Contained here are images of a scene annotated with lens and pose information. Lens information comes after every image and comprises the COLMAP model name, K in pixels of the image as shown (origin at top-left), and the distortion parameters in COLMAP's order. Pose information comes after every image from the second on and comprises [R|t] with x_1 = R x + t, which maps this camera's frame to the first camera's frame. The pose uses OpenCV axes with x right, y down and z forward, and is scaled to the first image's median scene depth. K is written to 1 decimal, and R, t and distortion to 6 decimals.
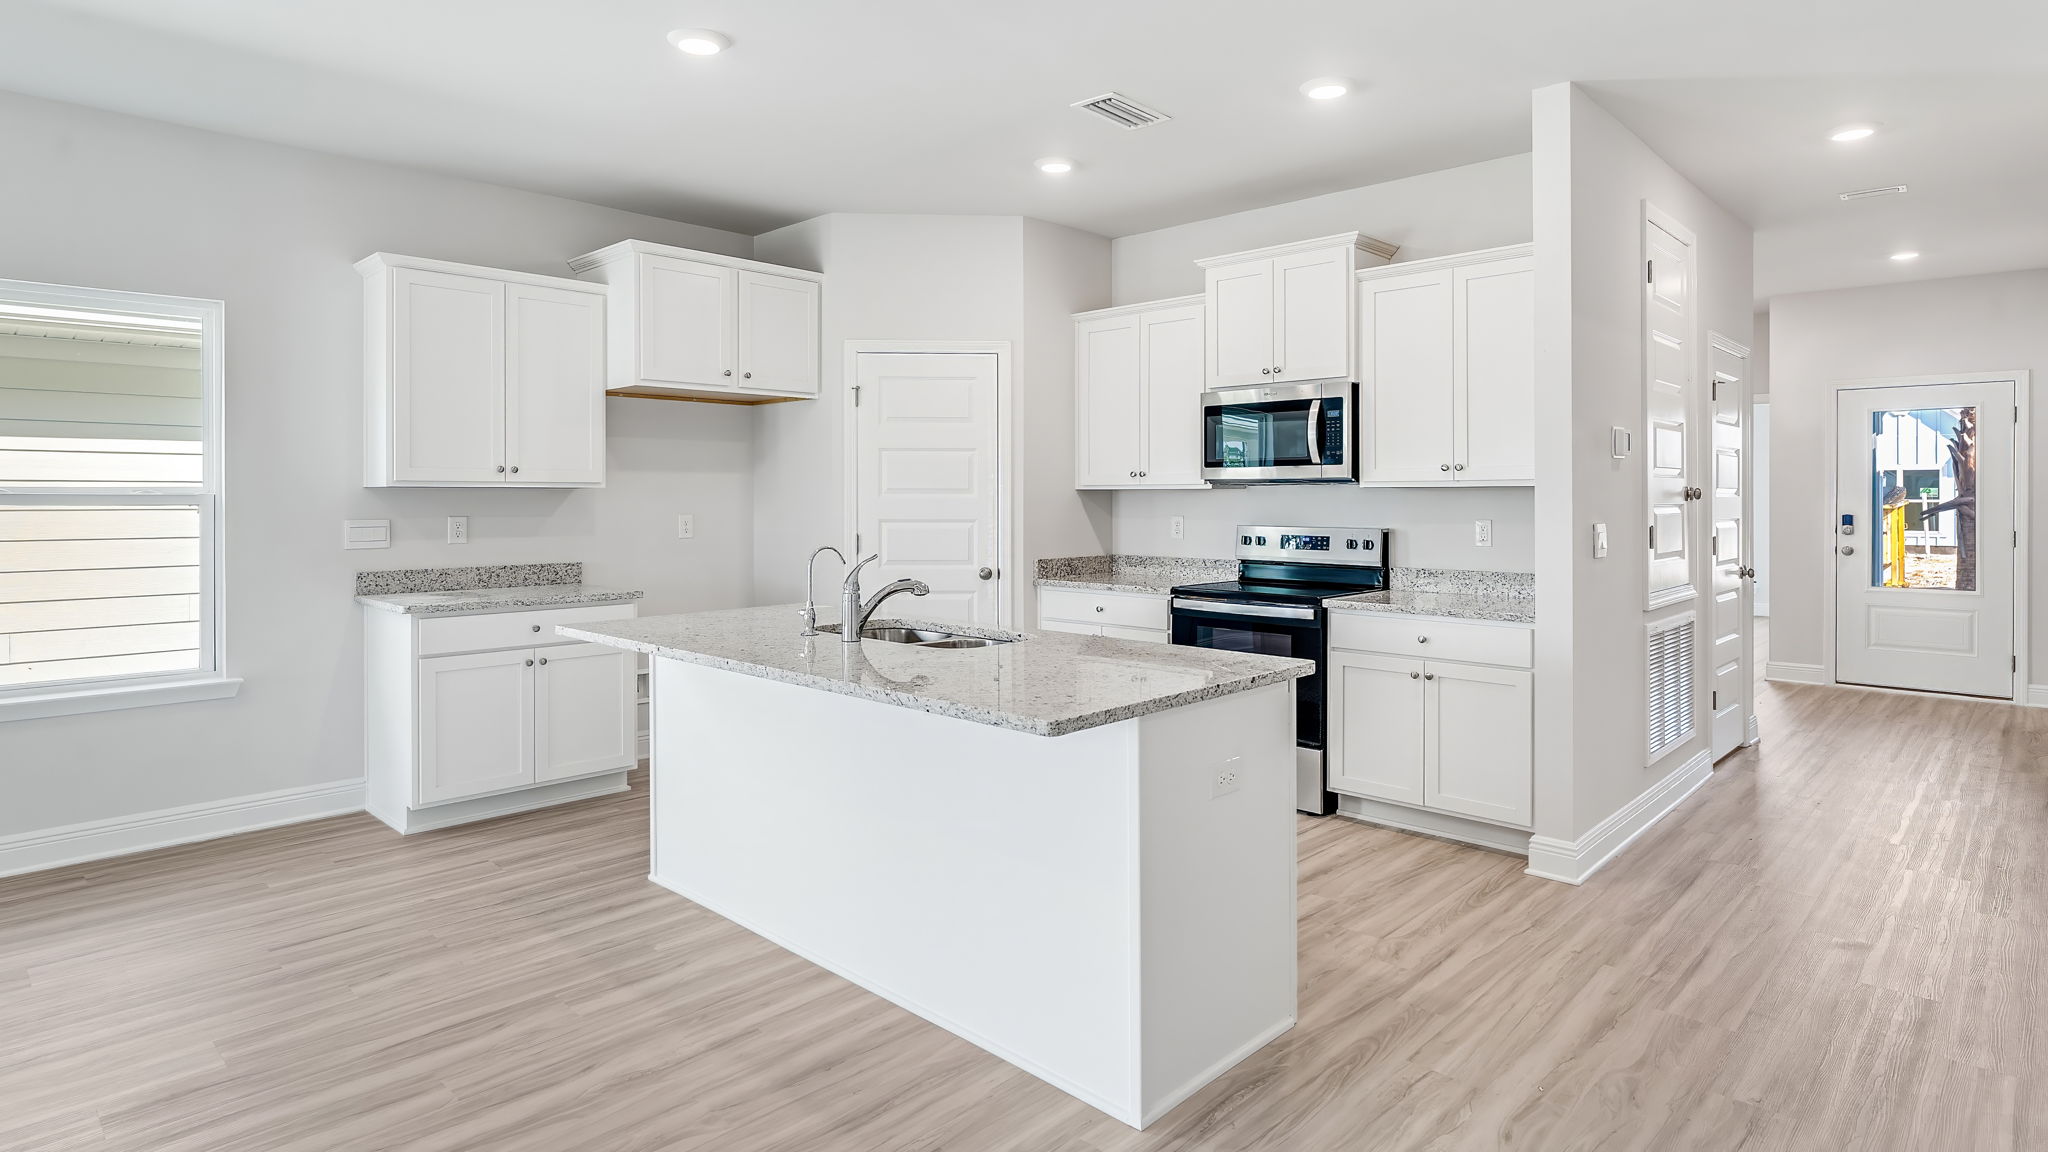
lens RADIAL K [[1110.4, 0, 993.4], [0, 1110.4, 512.6], [0, 0, 1]] dist [-0.002368, 0.002526]
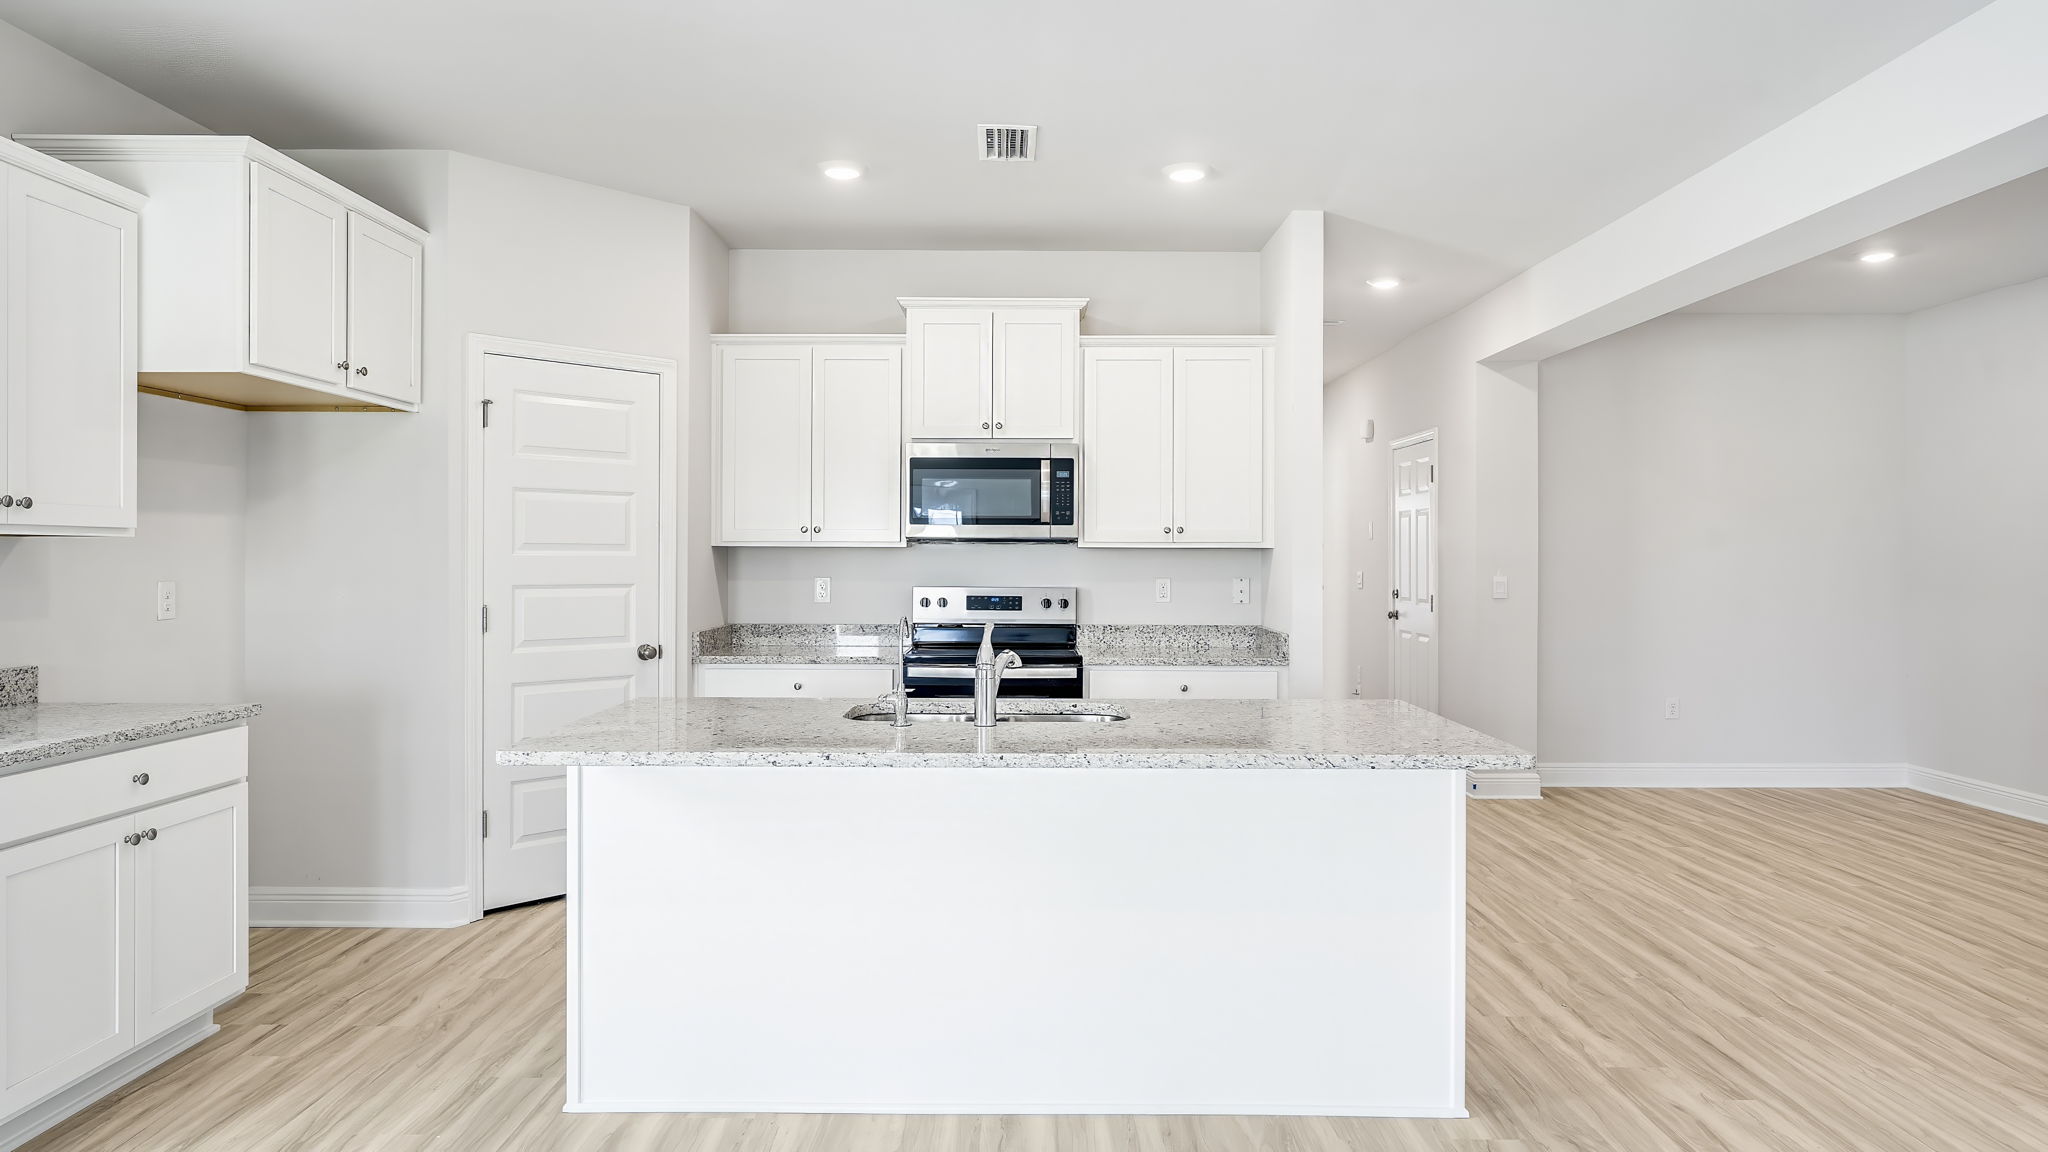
lens RADIAL K [[1301.0, 0, 1027.4], [0, 1301.0, 564.6], [0, 0, 1]] dist [-0.005472, -0.001366]
pose [[0.704048, -0.001082, 0.710152, -0.506923], [0.005501, 0.999977, -0.003930, -0.002172], [-0.710131, 0.006674, 0.704038, 0.172902]]
